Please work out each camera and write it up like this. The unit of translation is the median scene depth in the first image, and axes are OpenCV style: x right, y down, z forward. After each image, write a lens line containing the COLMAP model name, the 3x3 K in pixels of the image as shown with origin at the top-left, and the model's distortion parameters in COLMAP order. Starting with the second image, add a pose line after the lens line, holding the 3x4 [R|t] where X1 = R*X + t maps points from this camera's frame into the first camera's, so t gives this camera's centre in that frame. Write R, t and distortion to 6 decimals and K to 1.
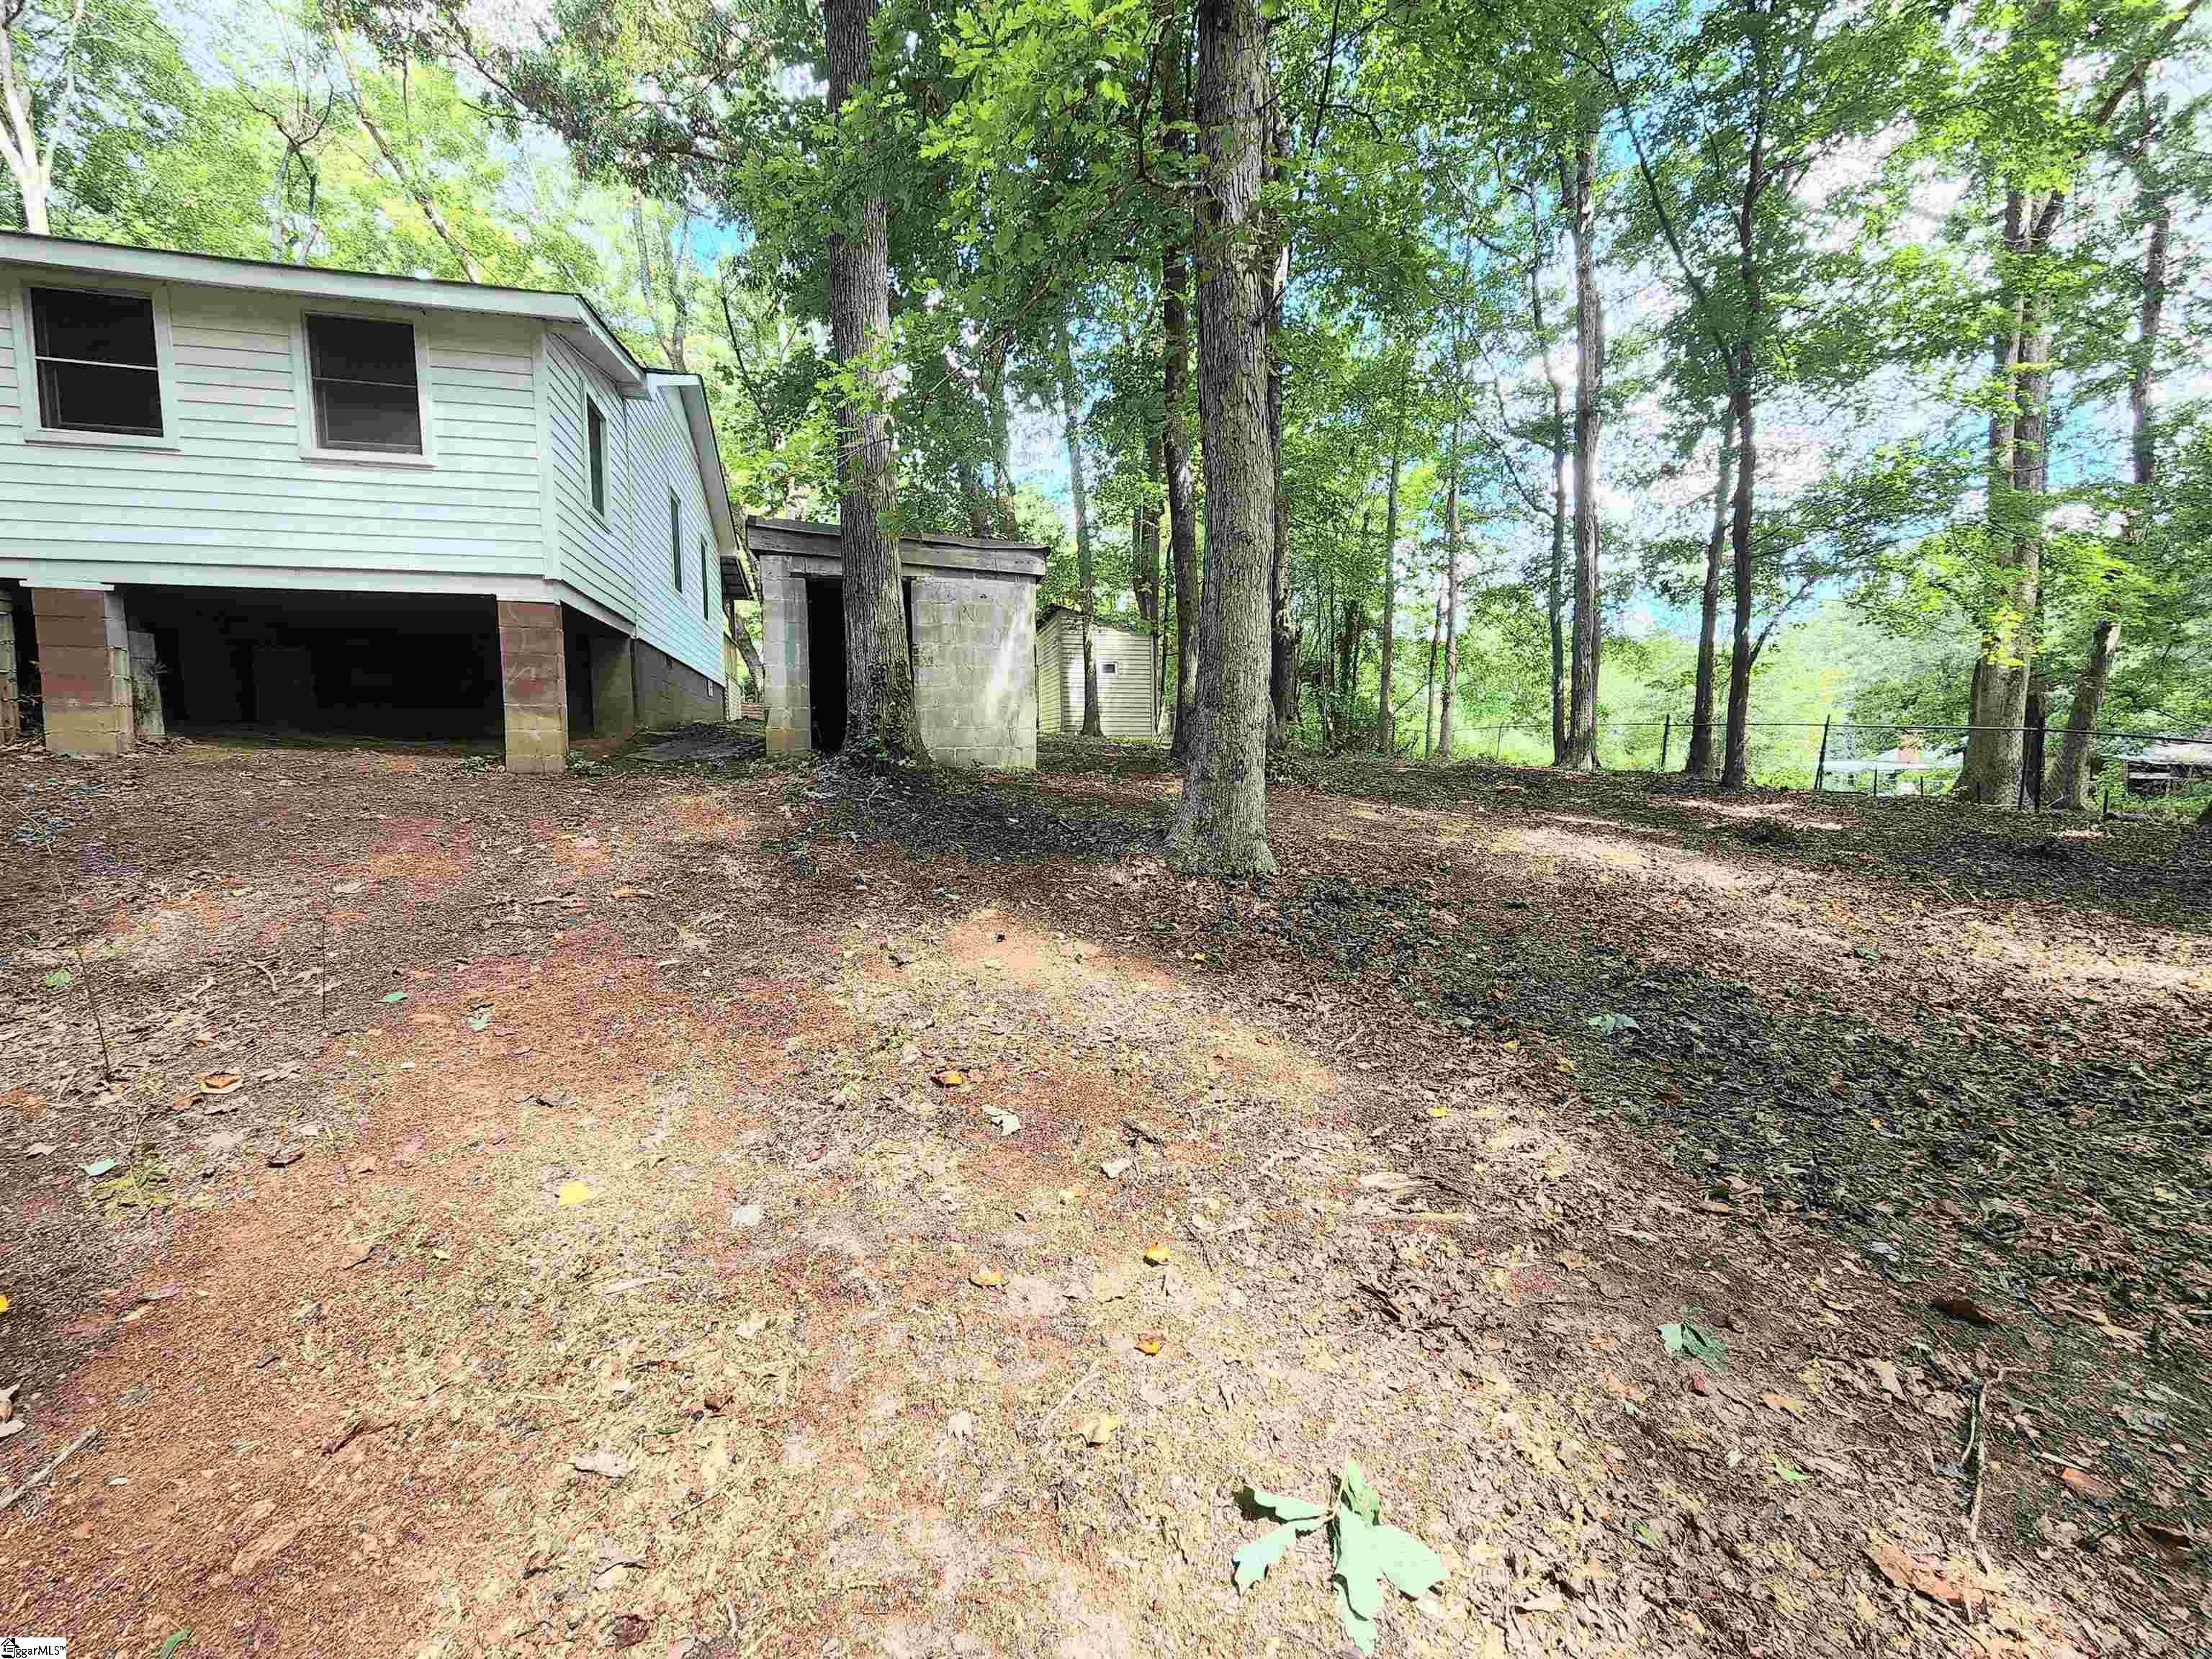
lens RADIAL K [[918.8, 0, 1105.7], [0, 918.8, 820.6], [0, 0, 1]] dist [-0.000110, 0.000085]
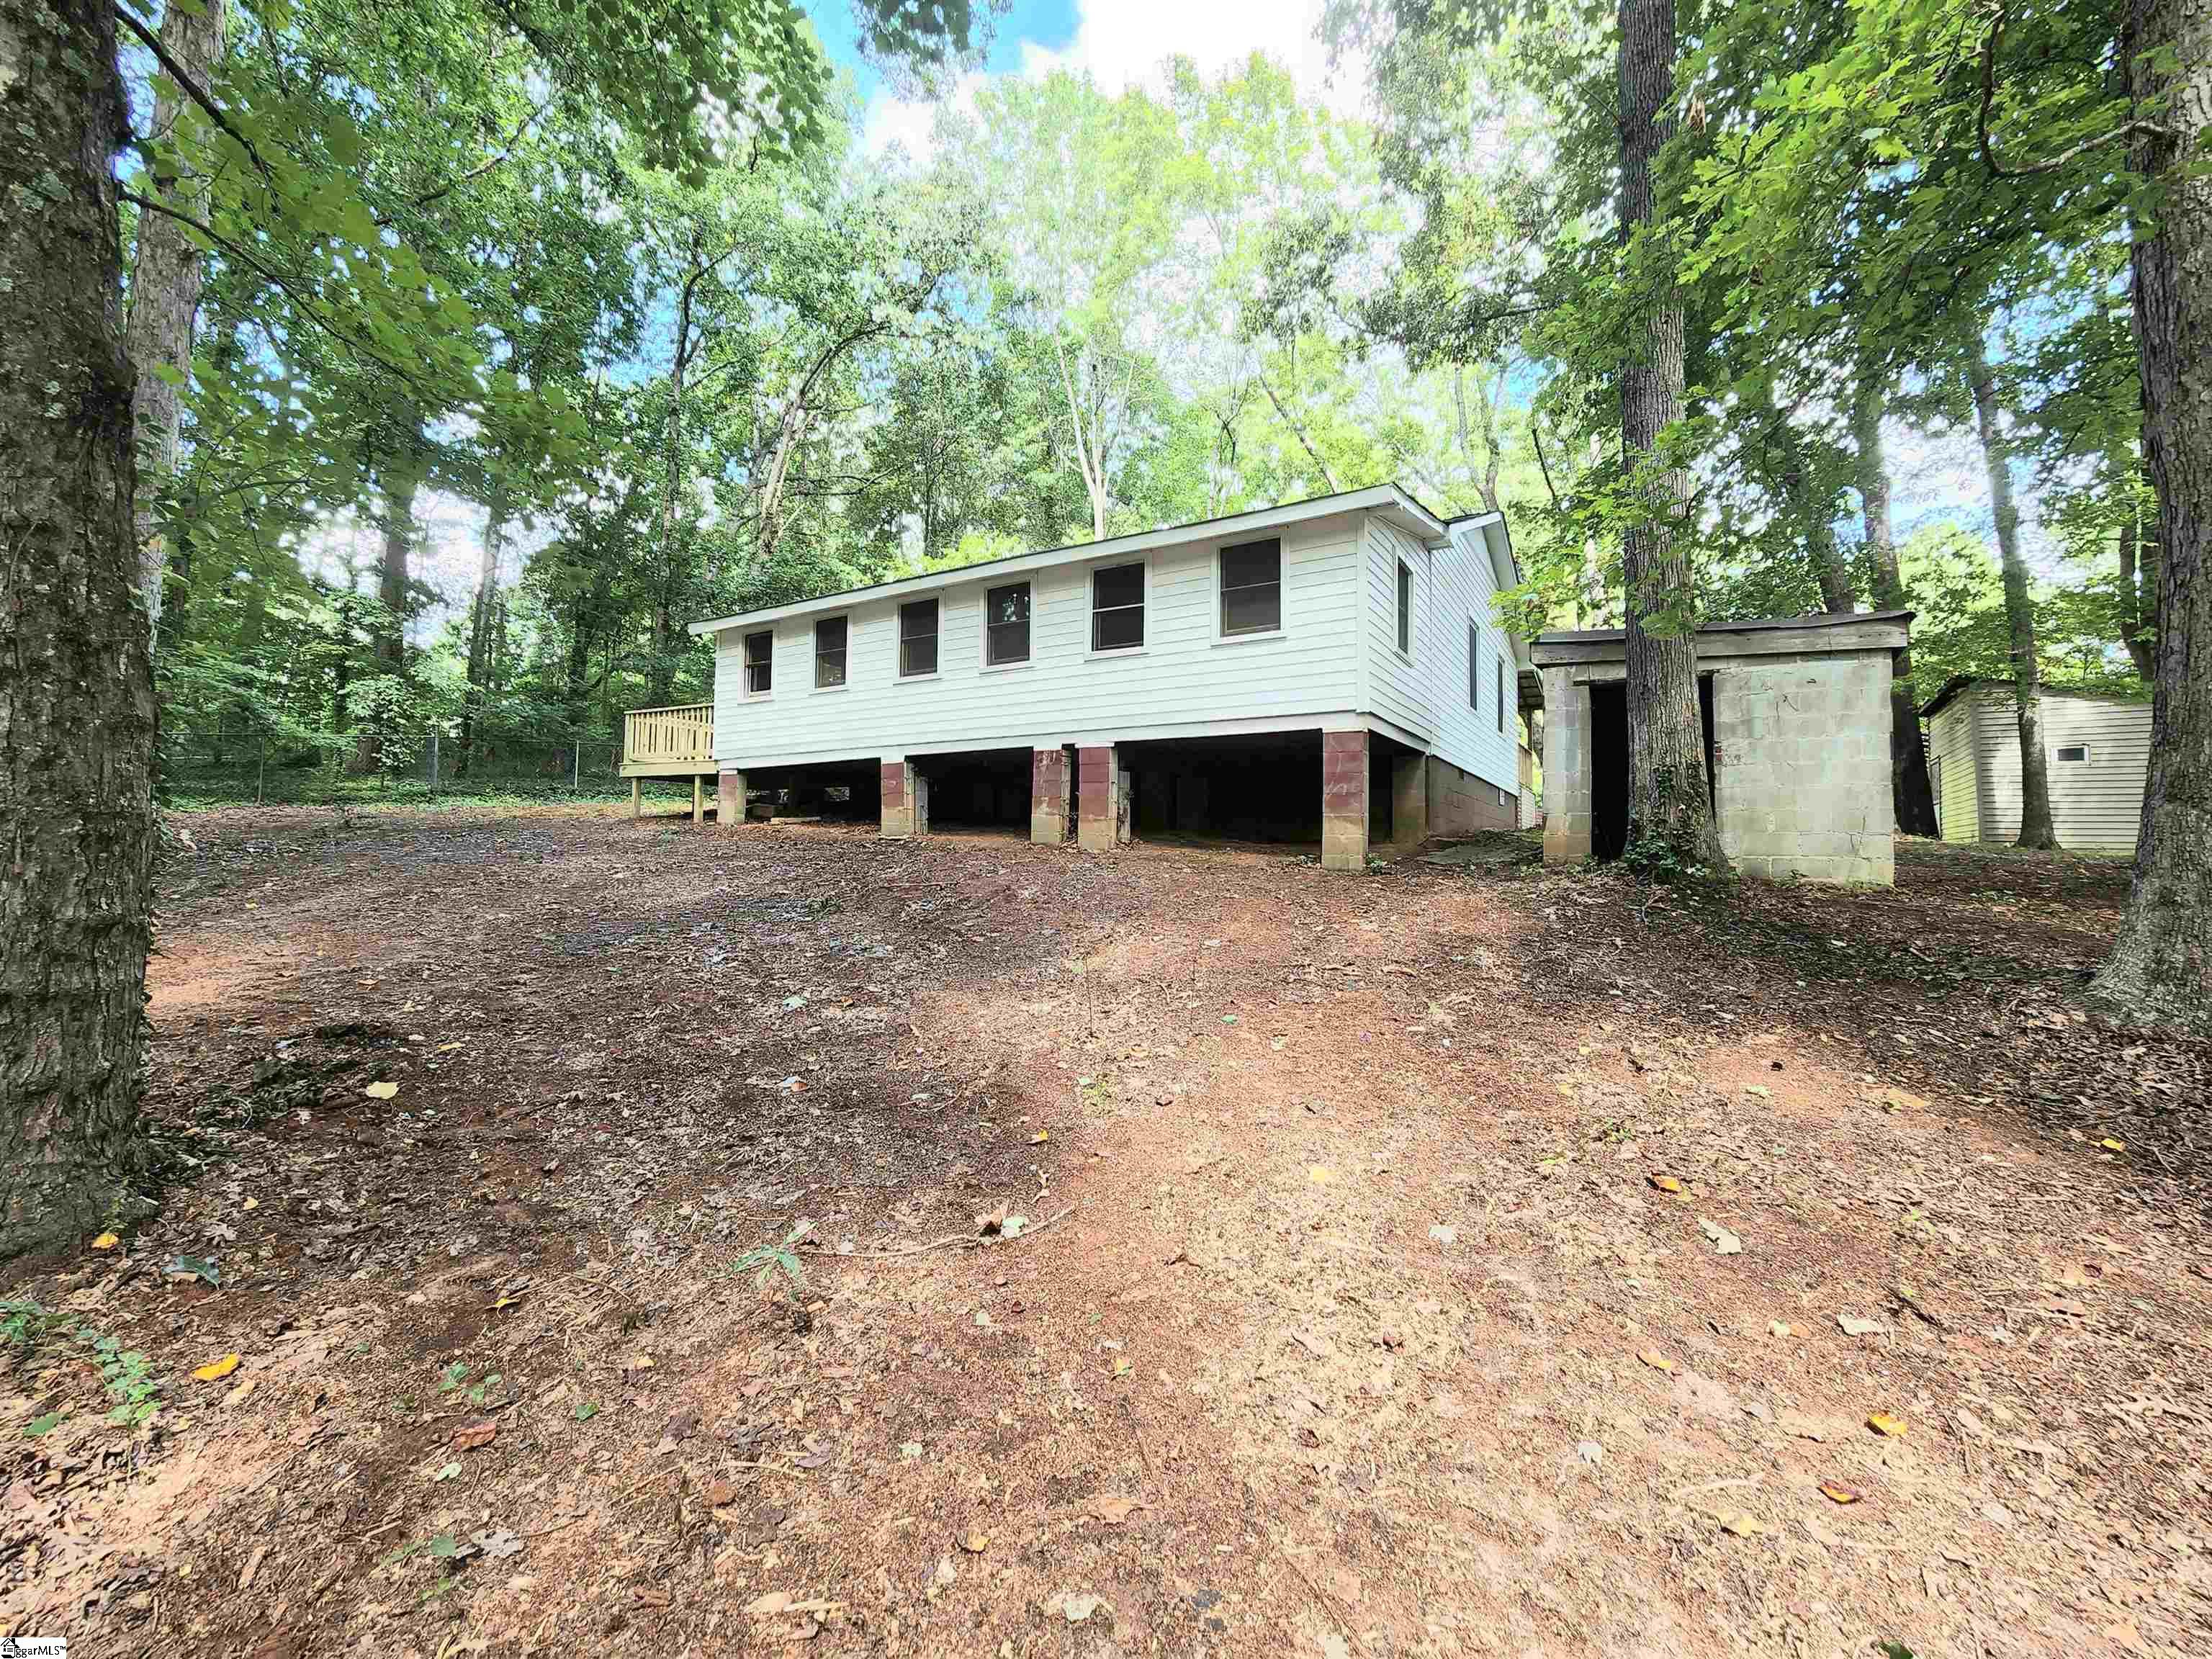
lens RADIAL K [[918.8, 0, 1105.7], [0, 918.8, 820.6], [0, 0, 1]] dist [-0.000110, 0.000085]
pose [[0.680742, -0.010192, -0.732452, 0.079316], [-0.076579, 0.993434, -0.084996, 0.014626], [0.728509, 0.113951, 0.675492, -0.076051]]
